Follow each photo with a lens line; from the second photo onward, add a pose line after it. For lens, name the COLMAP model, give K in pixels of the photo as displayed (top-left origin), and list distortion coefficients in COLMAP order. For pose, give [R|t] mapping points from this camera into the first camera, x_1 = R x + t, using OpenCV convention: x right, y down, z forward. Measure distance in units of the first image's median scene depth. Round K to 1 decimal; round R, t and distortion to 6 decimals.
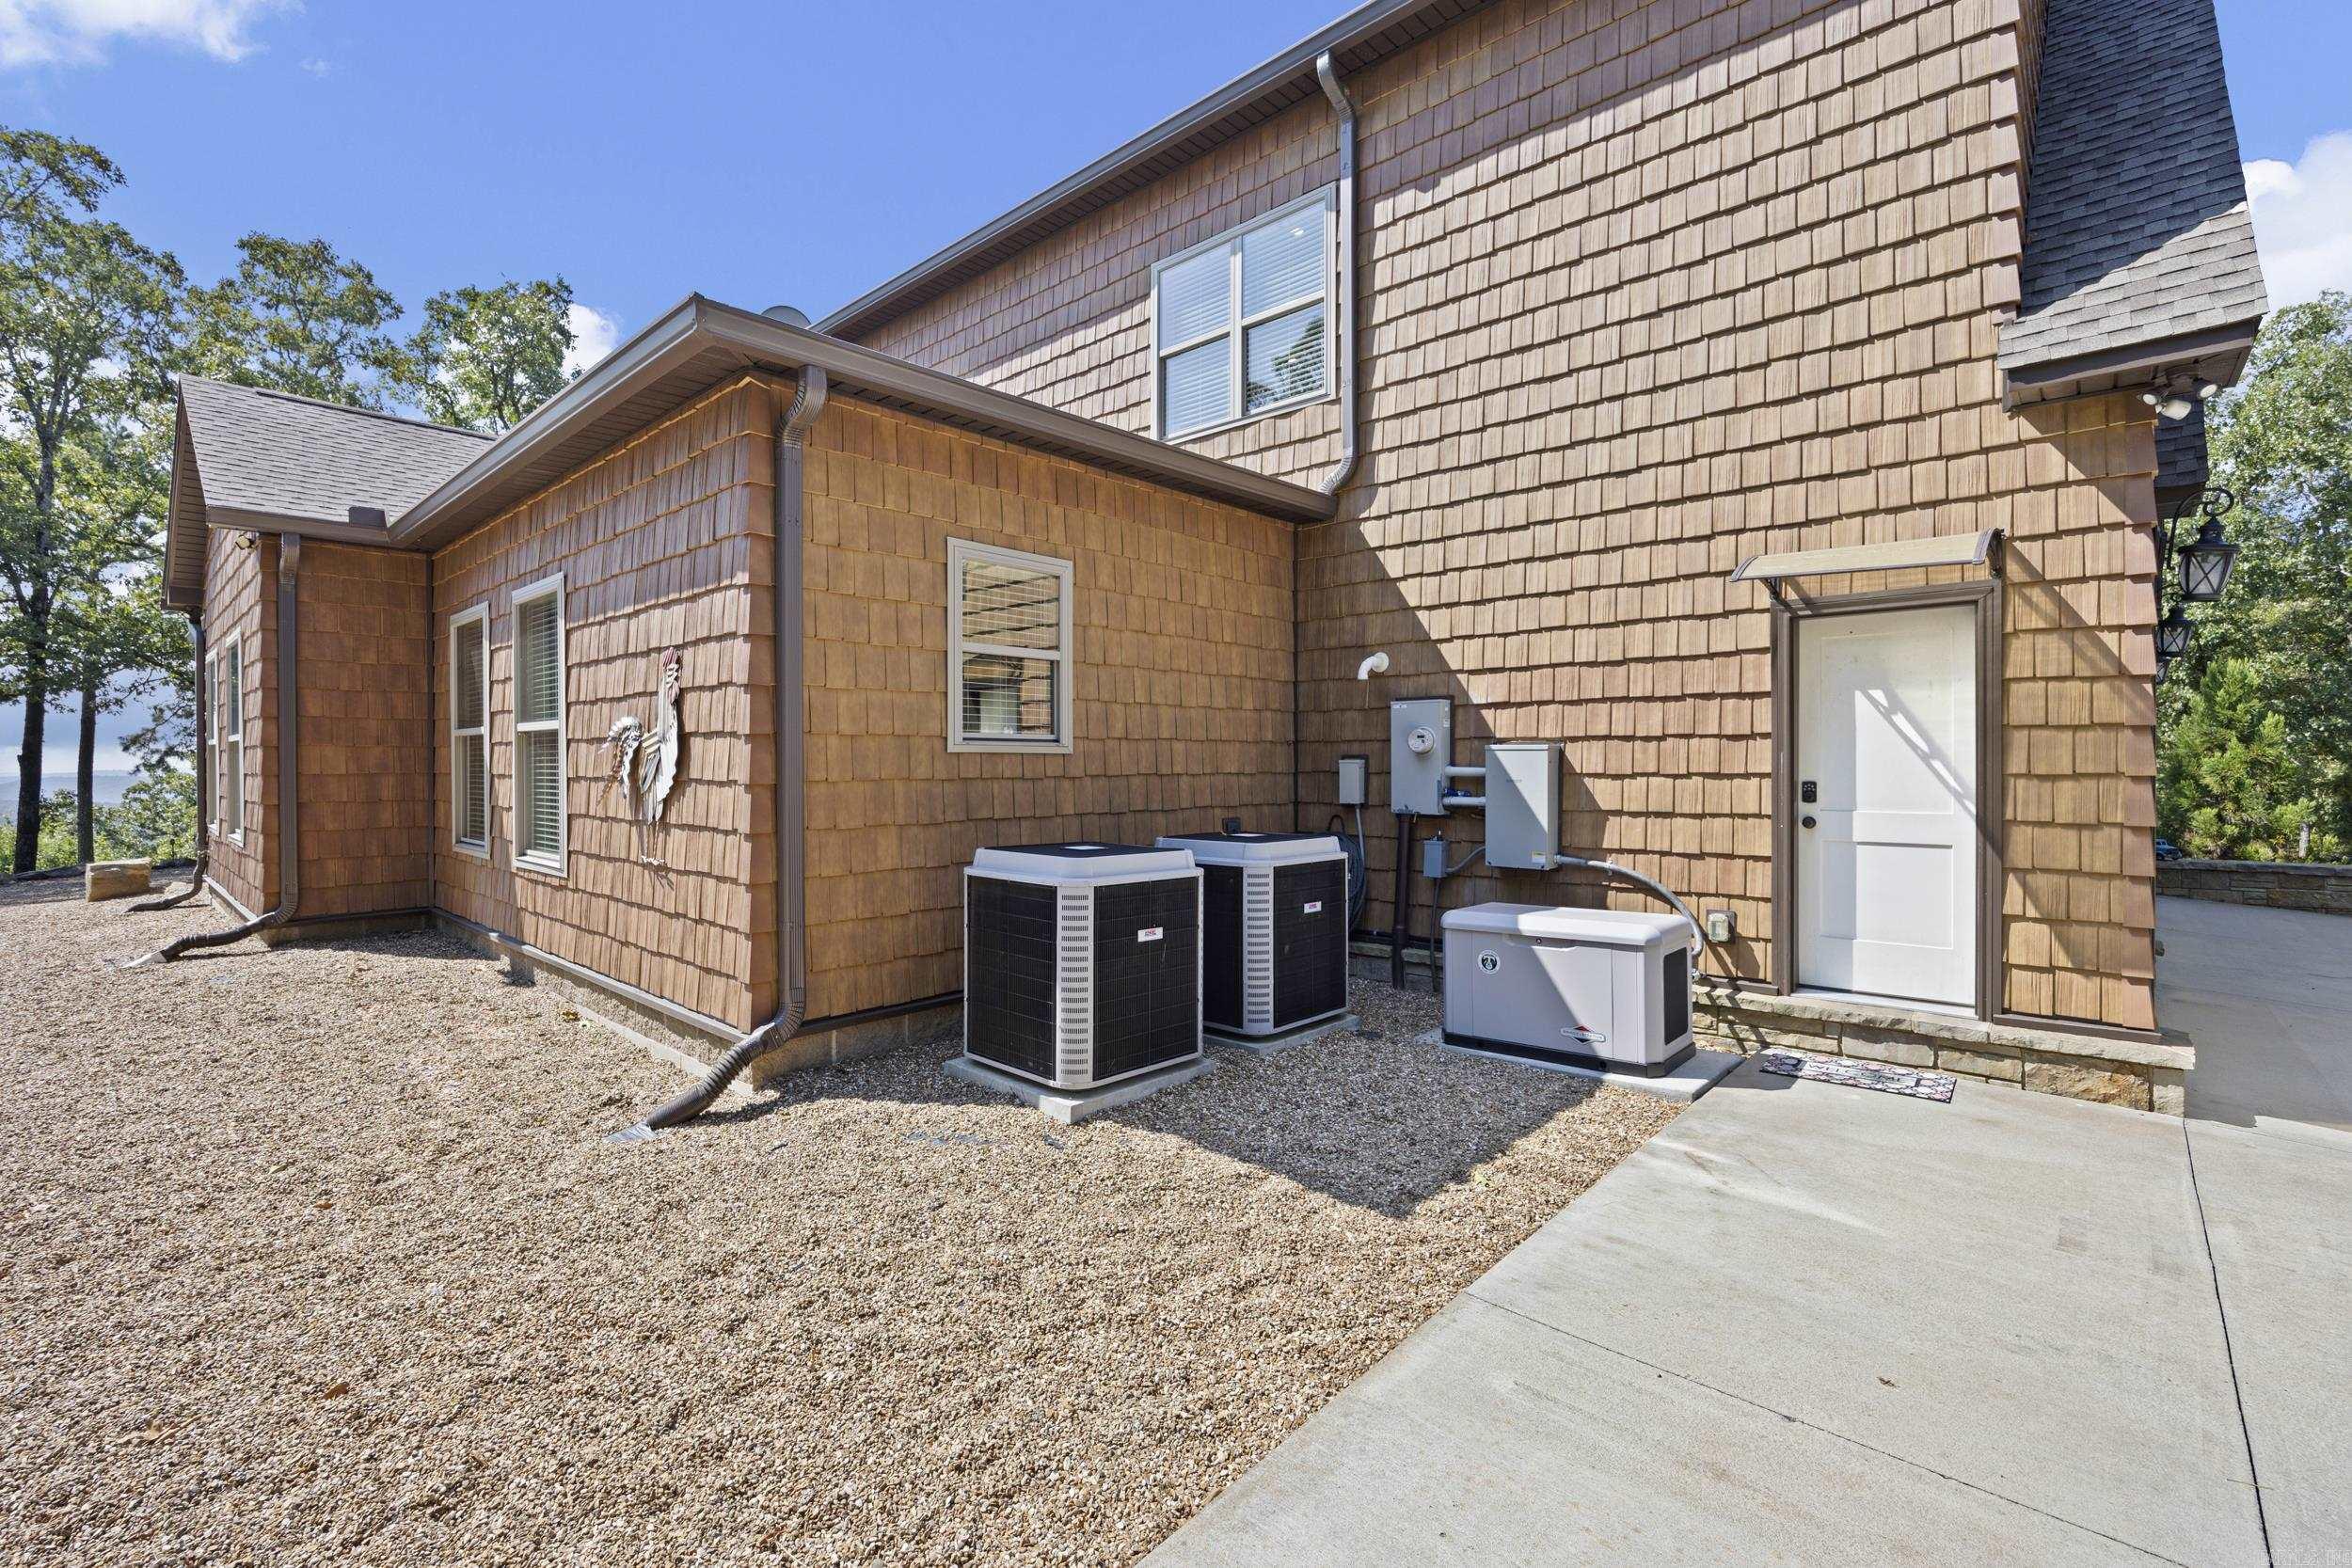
lens RADIAL K [[1030.0, 0, 1175.1], [0, 1030.0, 766.7], [0, 0, 1]] dist [-0.005006, -0.000530]
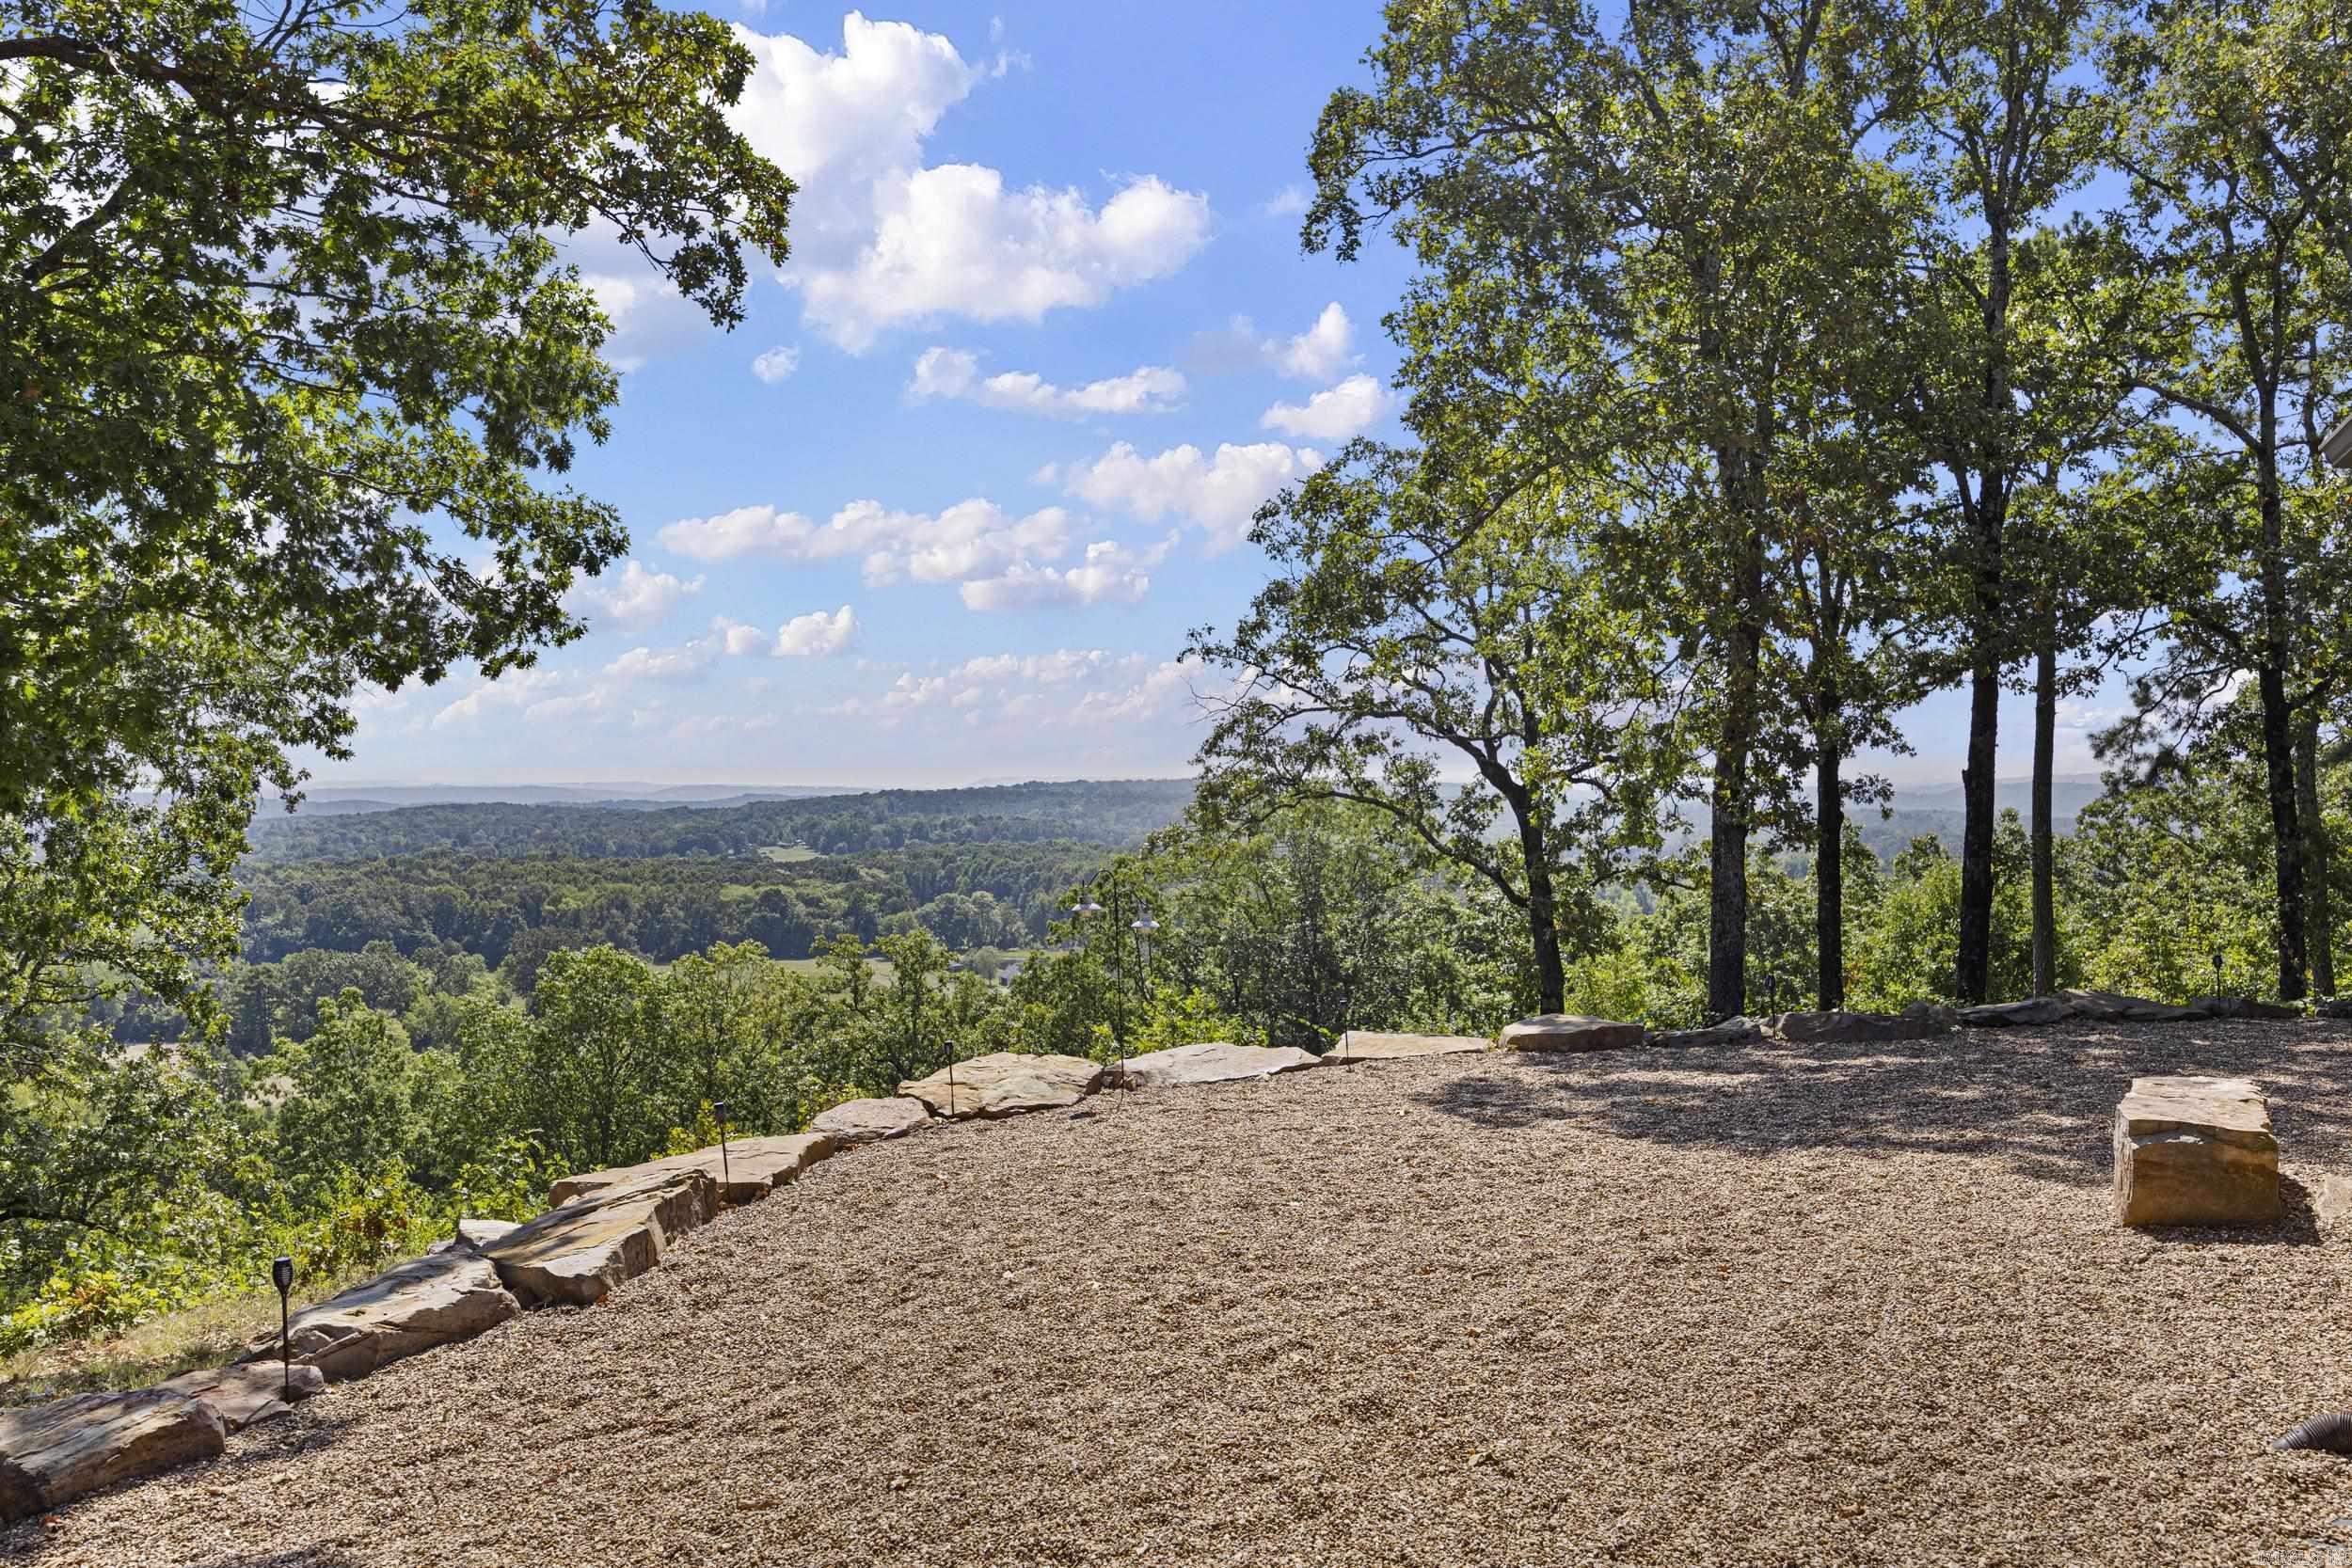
lens RADIAL K [[1734.3, 0, 1176.4], [0, 1734.3, 777.0], [0, 0, 1]] dist [-0.005777, -0.001874]
pose [[0.293402, -0.001538, -0.955988, -0.232275], [0.005610, 0.999984, 0.000113, -0.007528], [0.955973, -0.005396, 0.293406, 0.204131]]
